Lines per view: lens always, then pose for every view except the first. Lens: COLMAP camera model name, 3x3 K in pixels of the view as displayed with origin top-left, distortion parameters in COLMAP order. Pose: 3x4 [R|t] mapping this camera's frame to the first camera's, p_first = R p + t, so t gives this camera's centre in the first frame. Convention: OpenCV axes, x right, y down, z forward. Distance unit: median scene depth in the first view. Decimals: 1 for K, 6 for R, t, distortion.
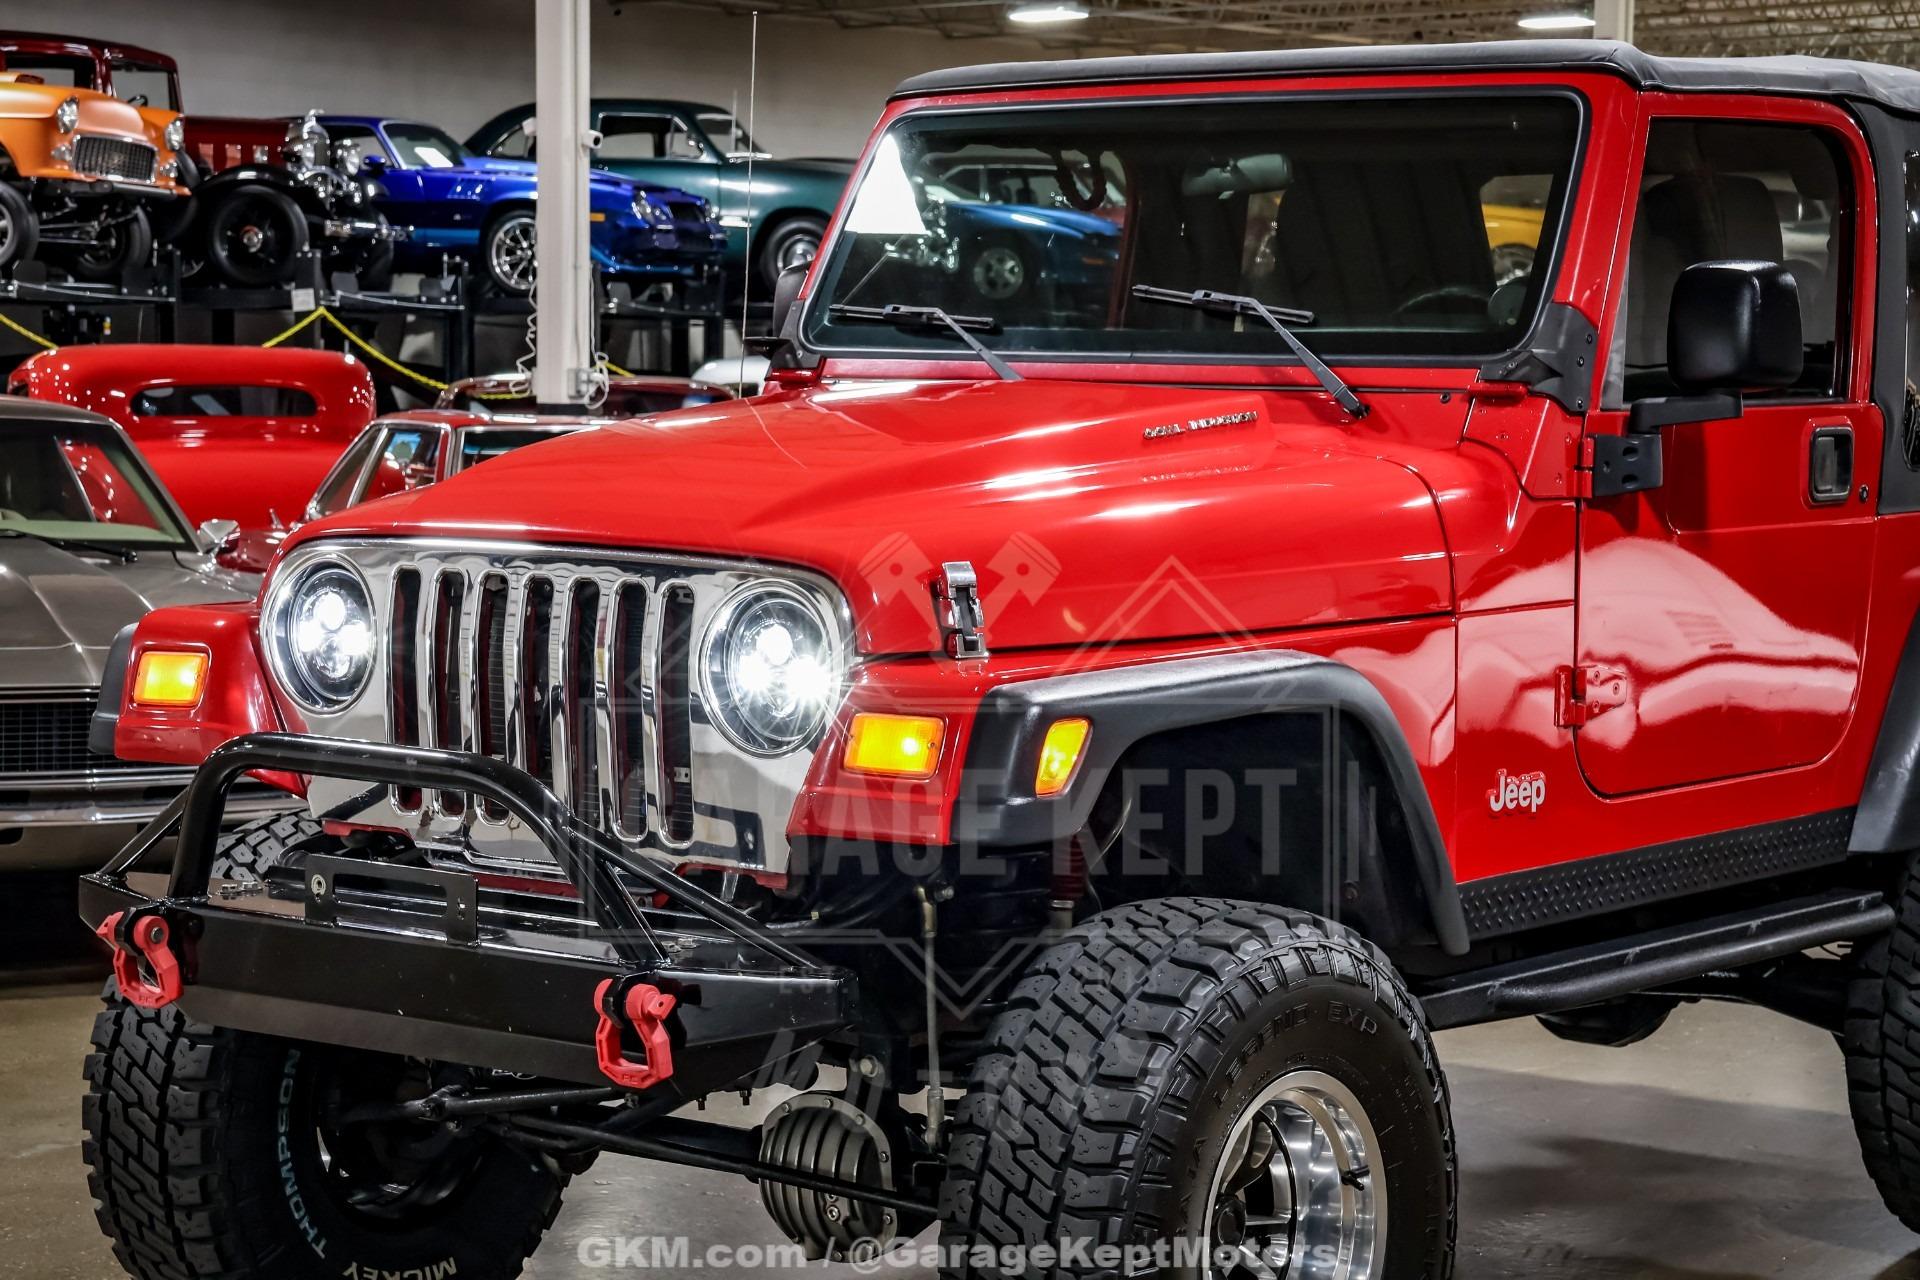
lens RADIAL K [[4260.6, 0, 960.0], [0, 4260.6, 640.0], [0, 0, 1]] dist [0.367219, 0.416116]
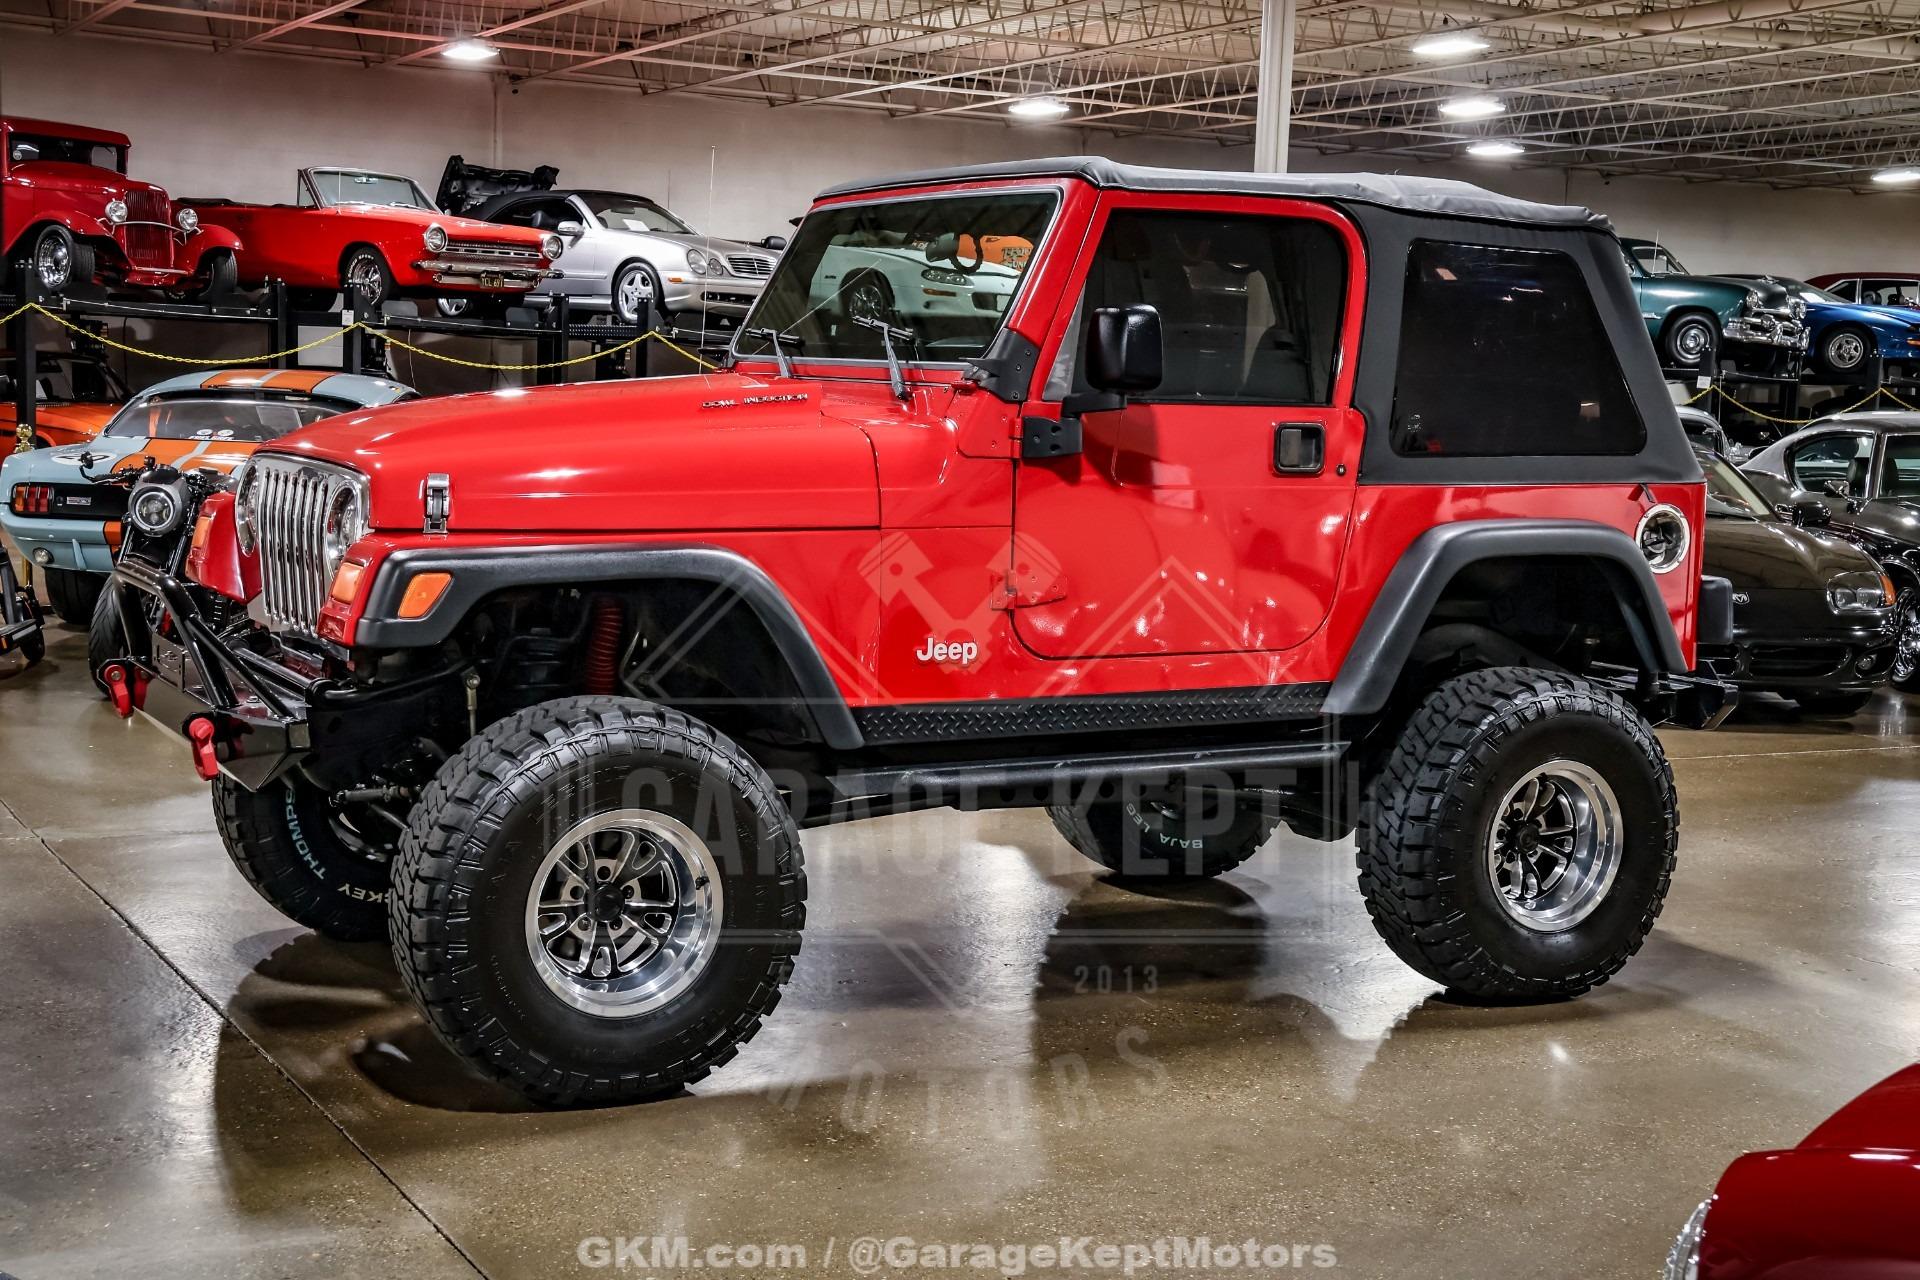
lens RADIAL K [[2593.9, 0, 960.0], [0, 2593.9, 640.0], [0, 0, 1]] dist [0.103760, 0.052496]
pose [[0.918407, 0.061396, -0.390844, 0.485358], [-0.052187, 0.998053, 0.034152, 0.000480], [0.392180, -0.010968, 0.919823, 0.153370]]
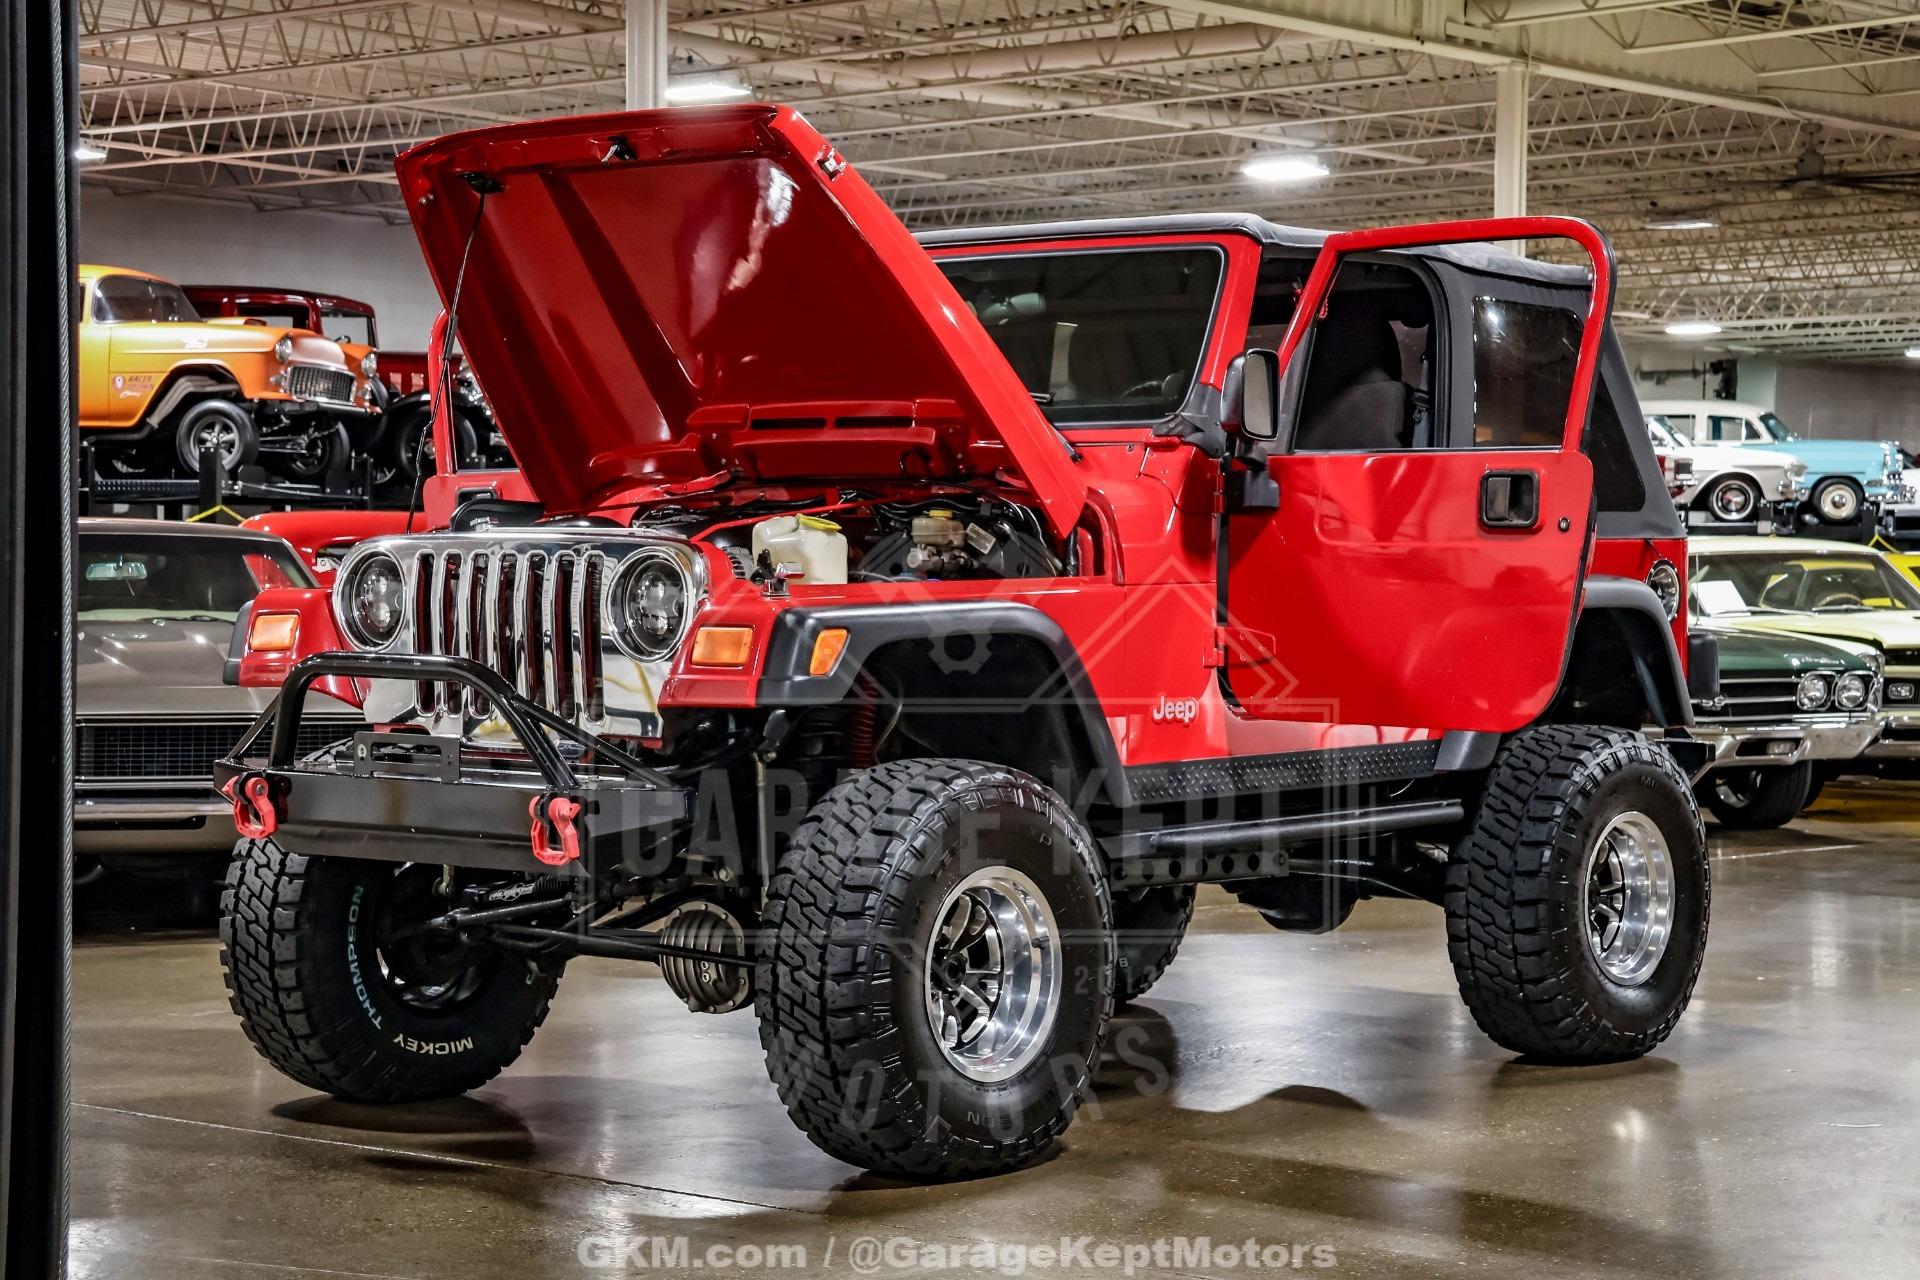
lens RADIAL K [[3752.8, 0, 960.0], [0, 3752.8, 640.0], [0, 0, 1]] dist [0.328394, 0.016606]
pose [[0.999463, -0.004406, -0.032481, 0.096344], [0.002737, 0.998682, -0.051253, 0.077404], [0.032664, 0.051137, 0.998157, -0.306153]]
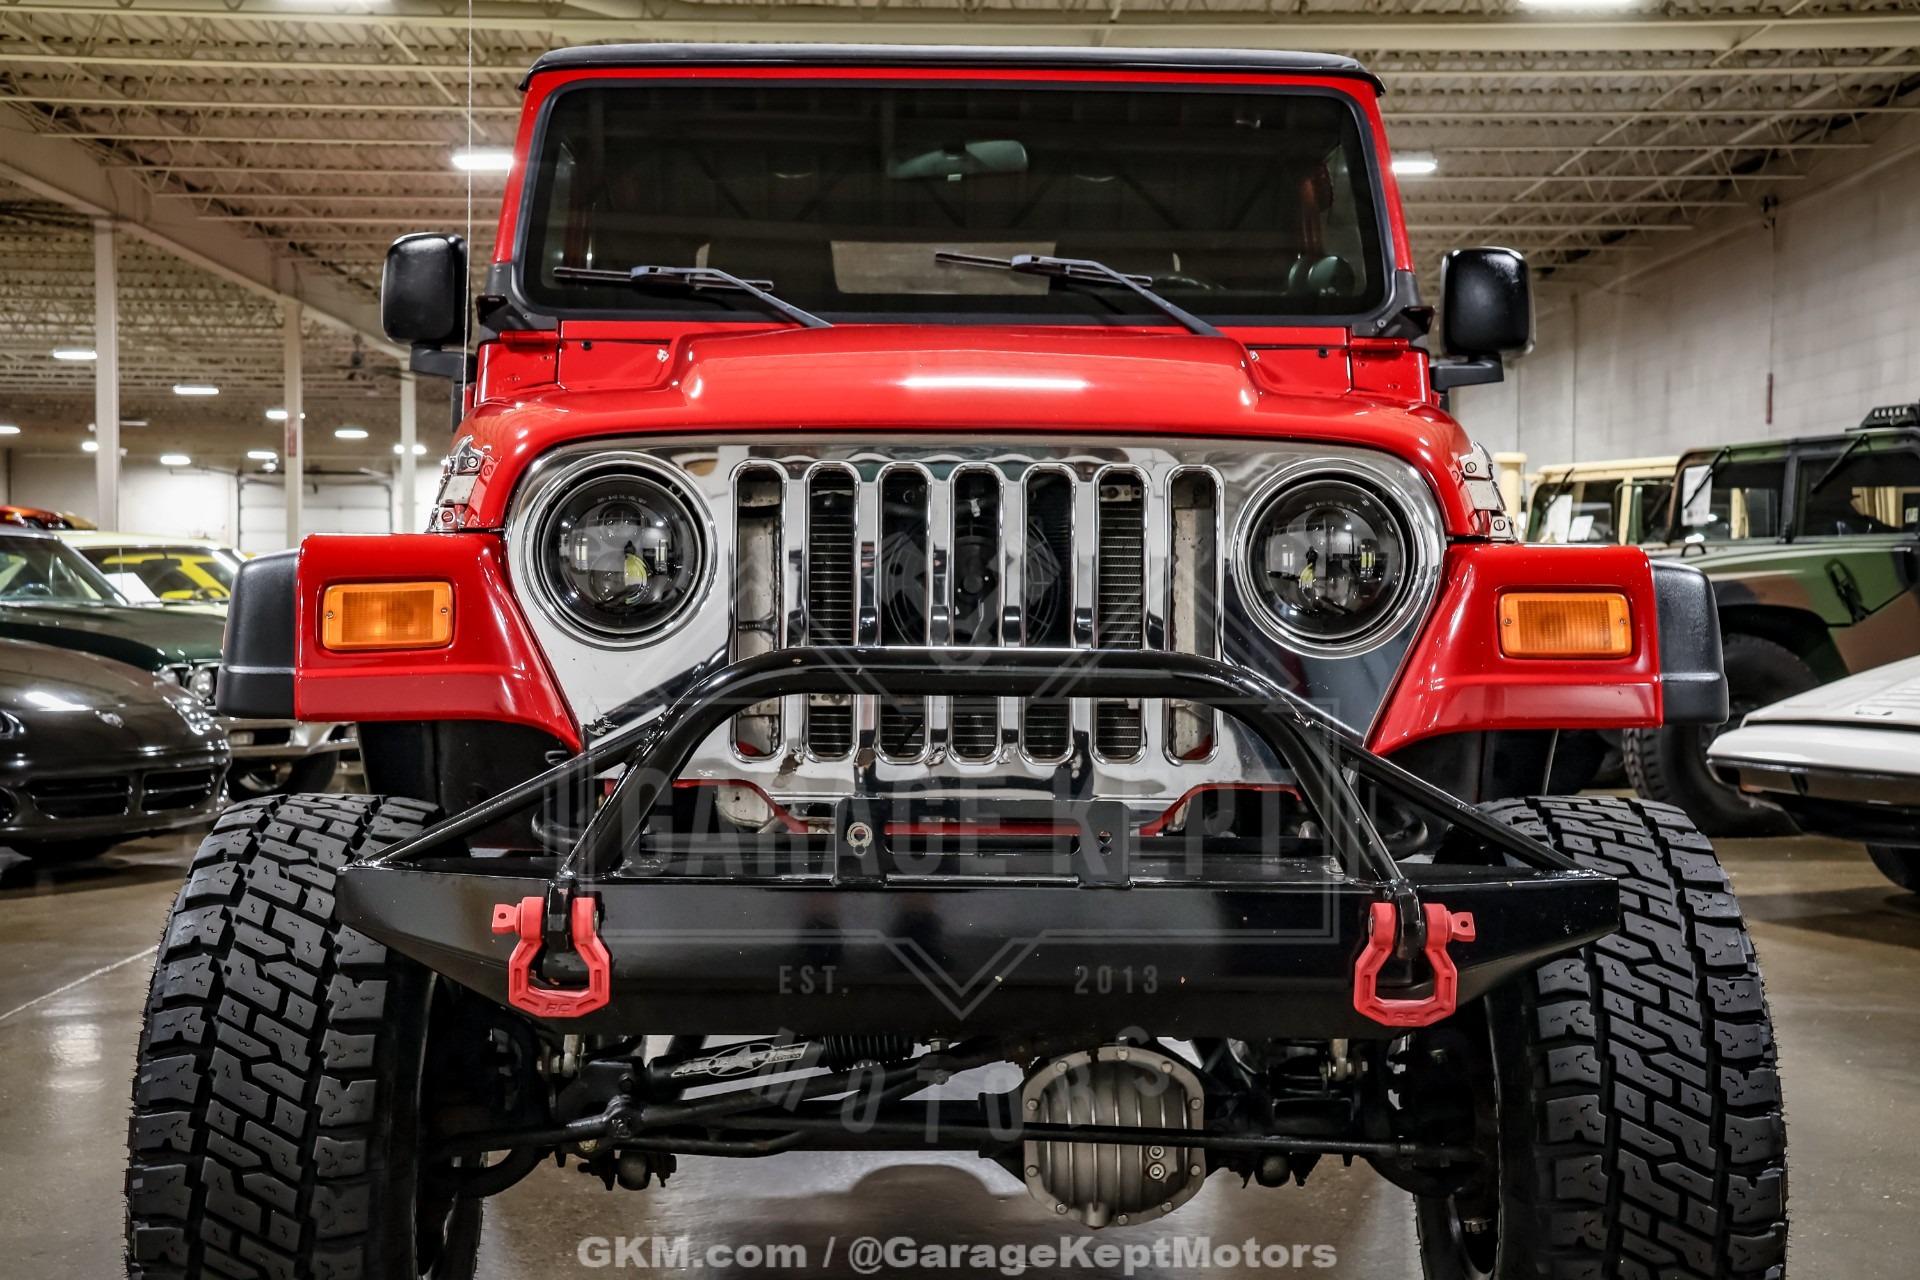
lens RADIAL K [[2593.9, 0, 960.0], [0, 2593.9, 640.0], [0, 0, 1]] dist [0.103760, 0.052496]
pose [[0.774717, -0.022992, 0.631890, -0.387280], [0.051274, 0.998332, -0.026538, 0.030549], [-0.630226, 0.052959, 0.774603, 0.543766]]
